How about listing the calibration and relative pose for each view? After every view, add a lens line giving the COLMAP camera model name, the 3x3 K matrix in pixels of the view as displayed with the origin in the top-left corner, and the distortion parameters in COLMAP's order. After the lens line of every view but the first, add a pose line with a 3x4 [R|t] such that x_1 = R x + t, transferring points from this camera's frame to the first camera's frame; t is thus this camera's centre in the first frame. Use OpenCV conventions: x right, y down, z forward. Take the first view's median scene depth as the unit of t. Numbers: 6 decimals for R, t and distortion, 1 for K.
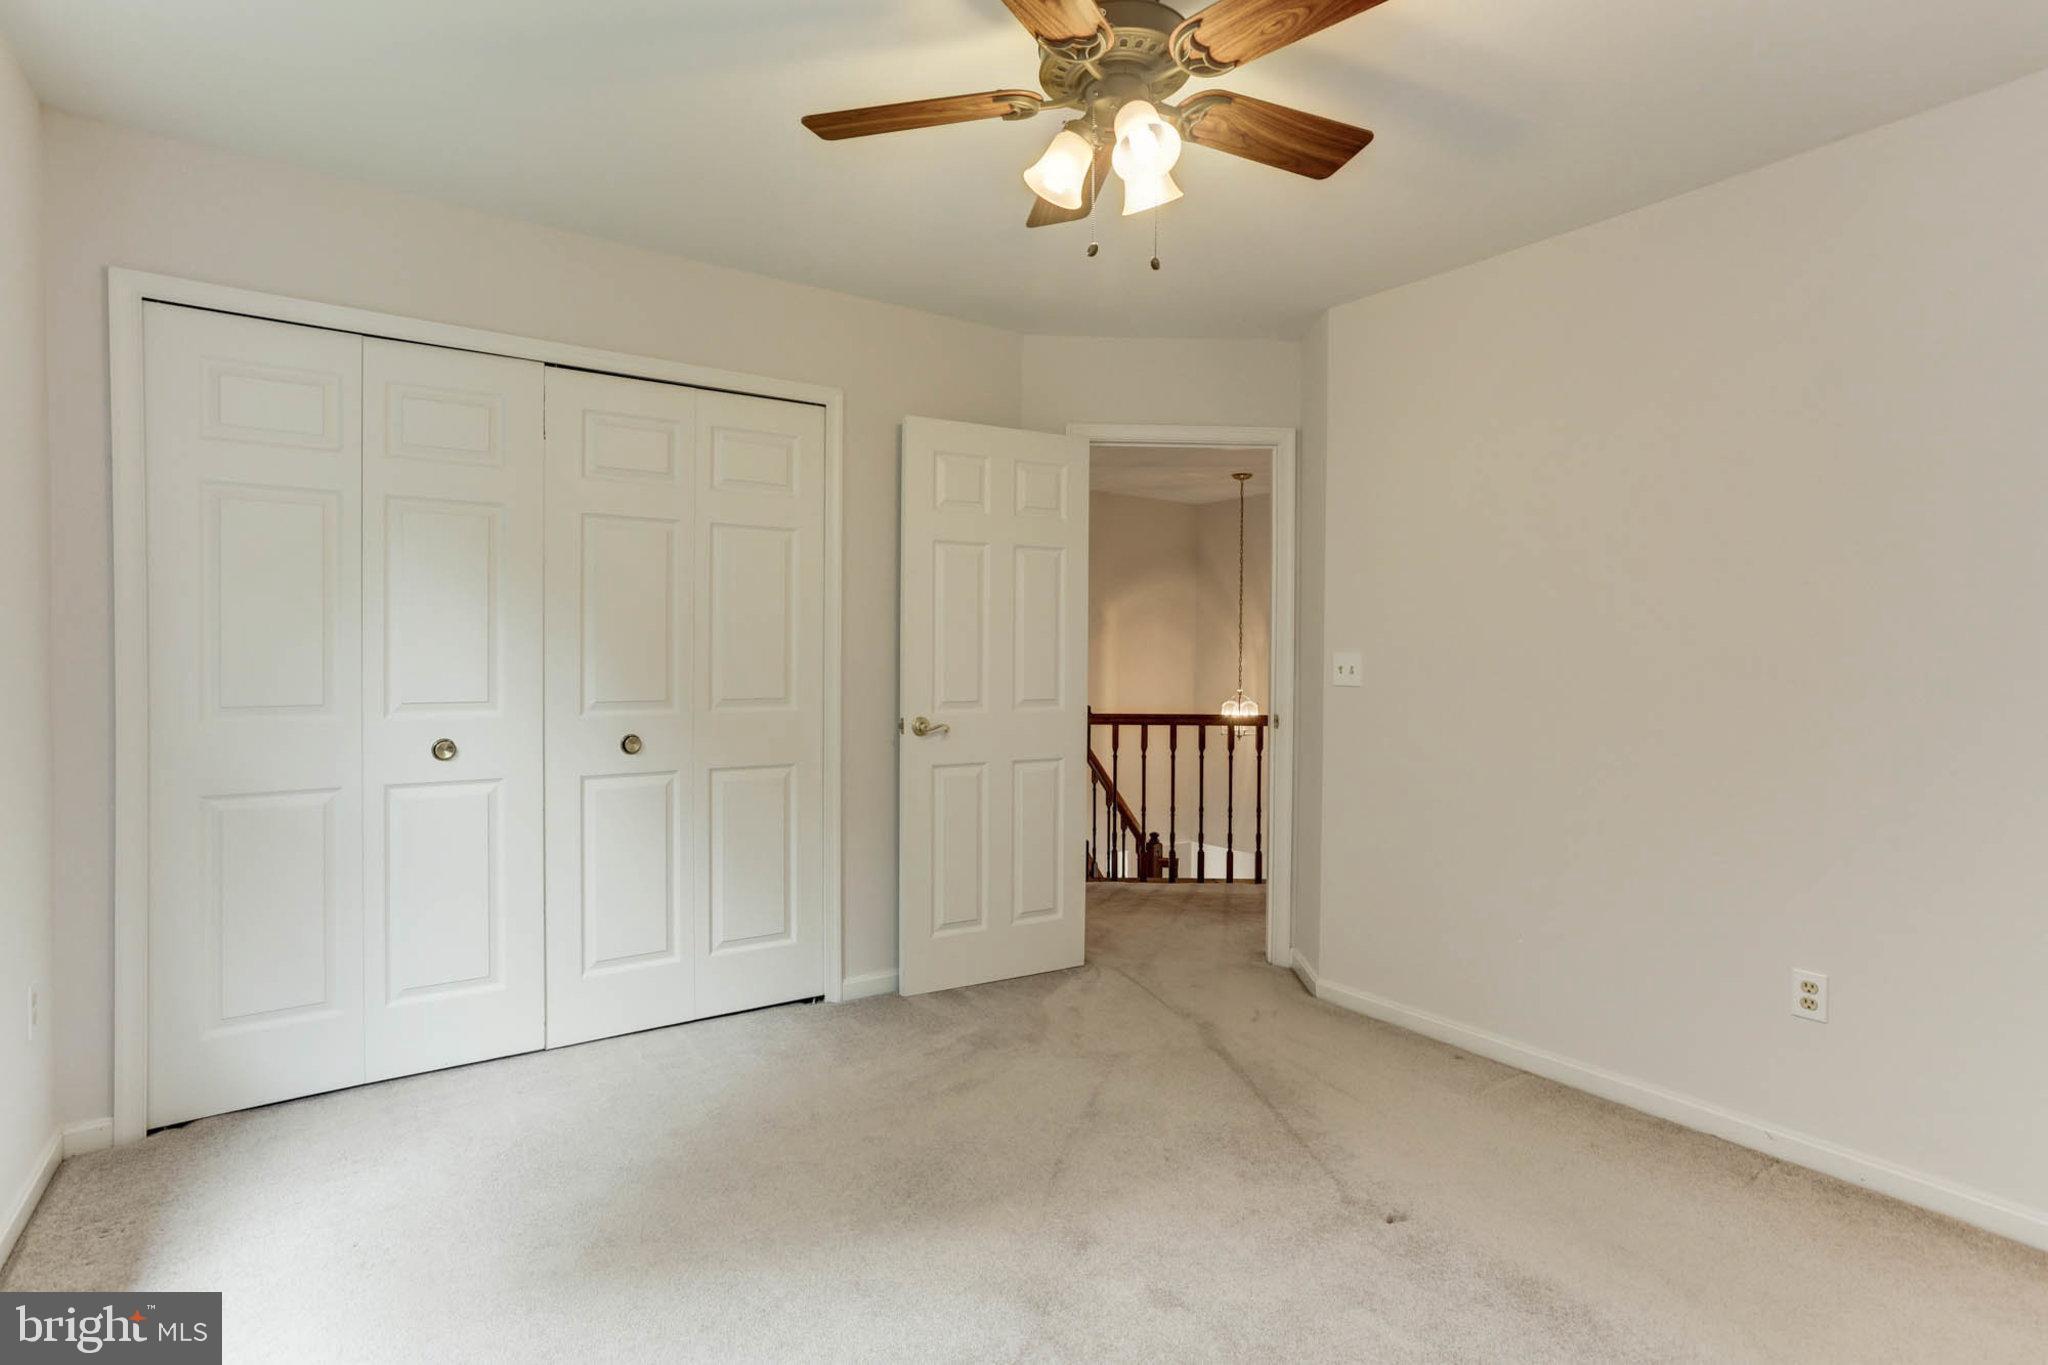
lens RADIAL K [[967.6, 0, 1022.4], [0, 967.6, 667.5], [0, 0, 1]] dist [-0.000949, 0.018283]
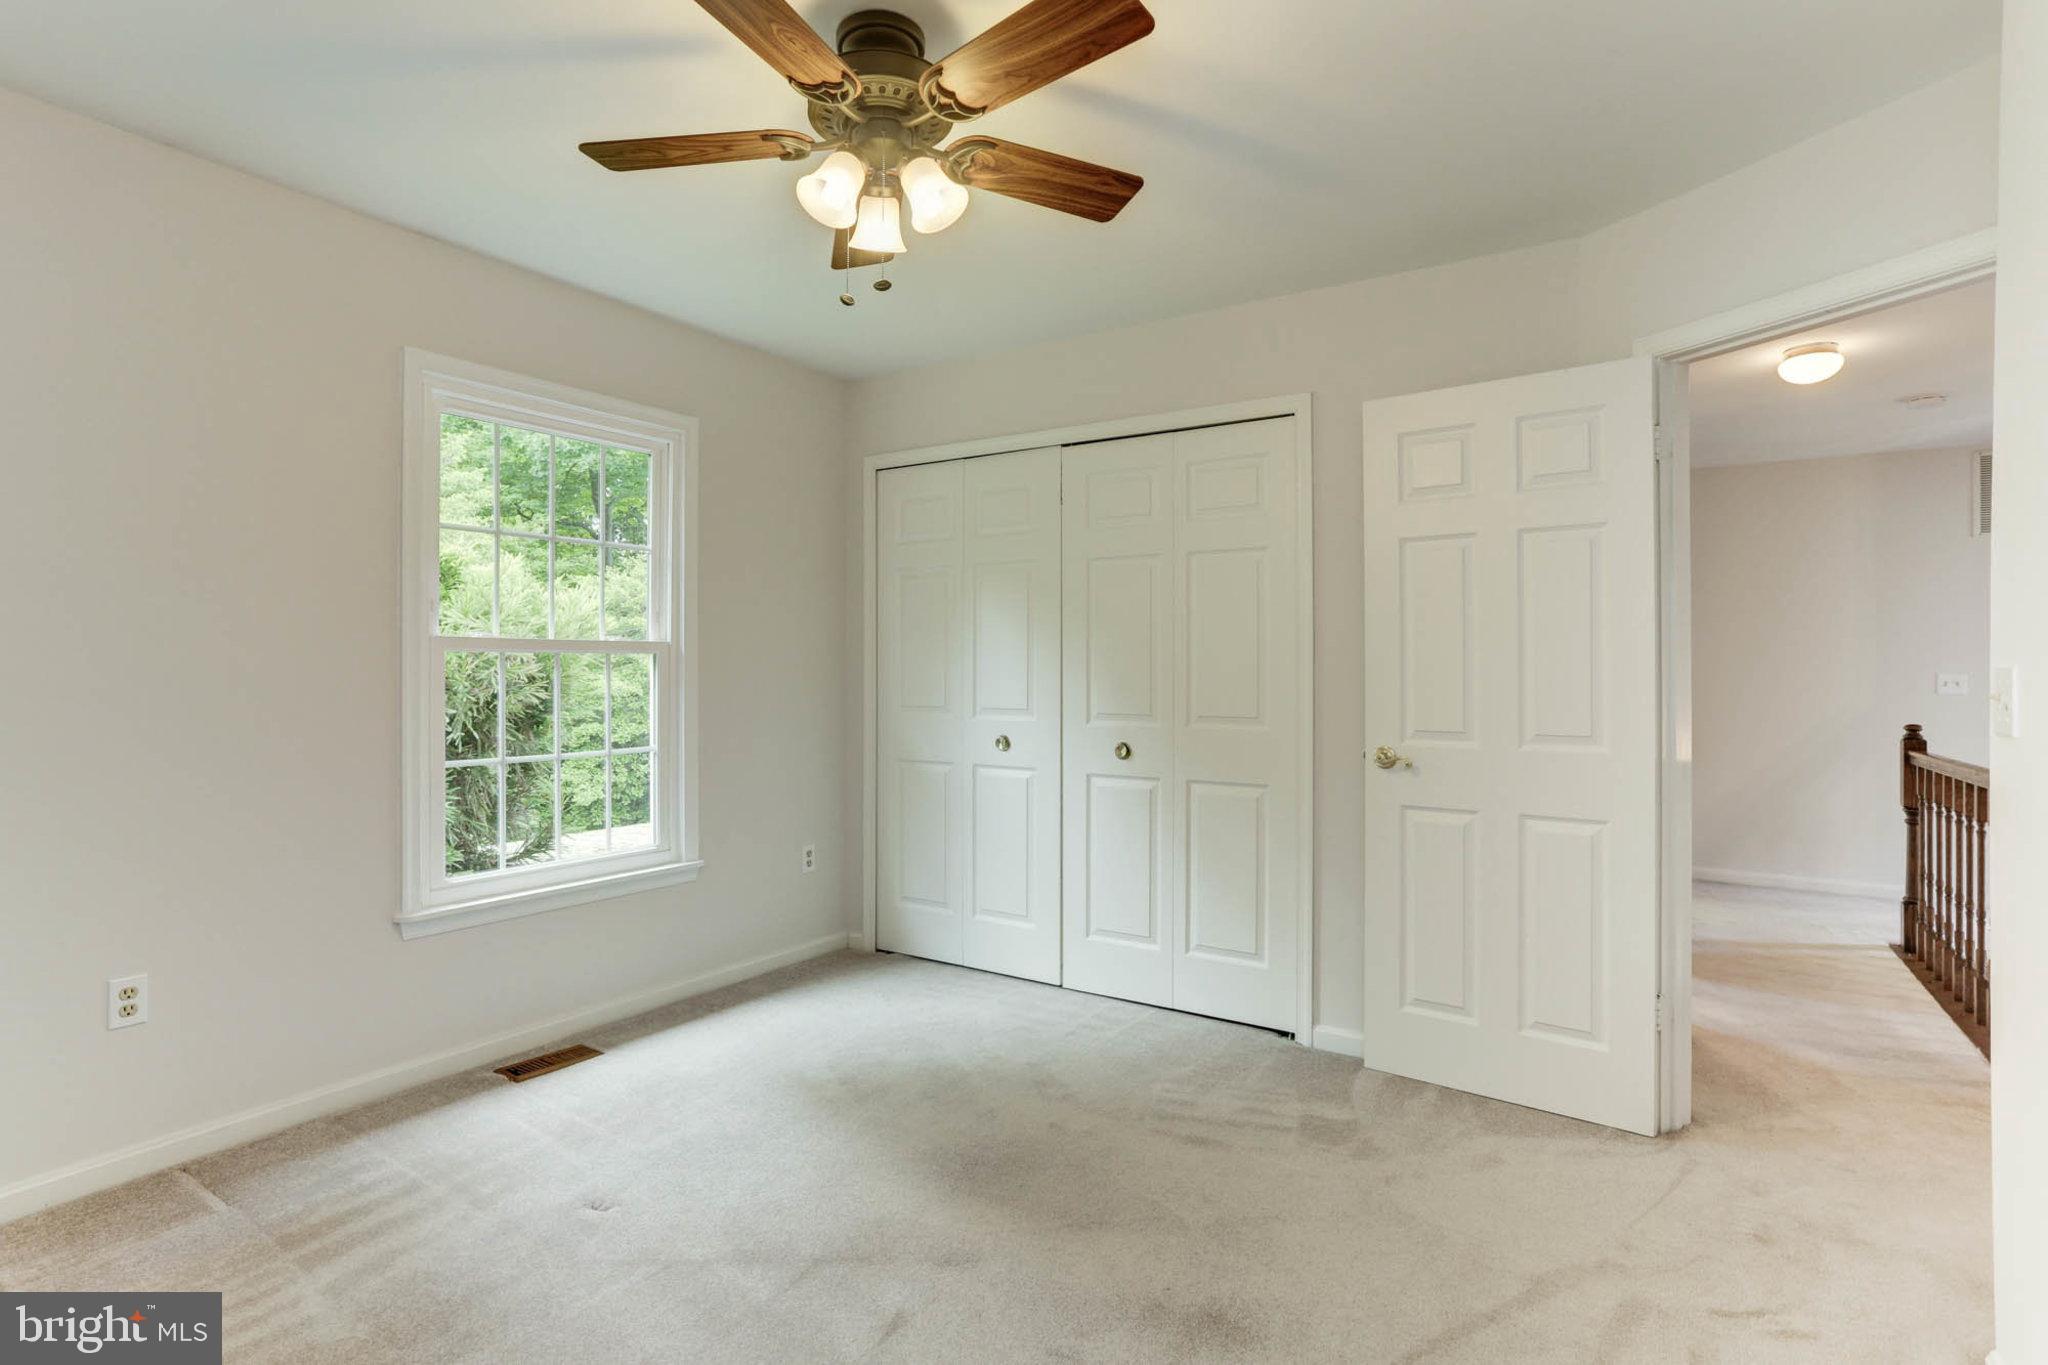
lens RADIAL K [[1015.4, 0, 995.7], [0, 1015.4, 652.4], [0, 0, 1]] dist [-0.036349, 0.028134]
pose [[0.398954, -0.015051, -0.916847, 0.657659], [-0.007113, 0.999784, -0.019508, -0.014262], [0.916943, 0.014304, 0.398761, 0.372451]]
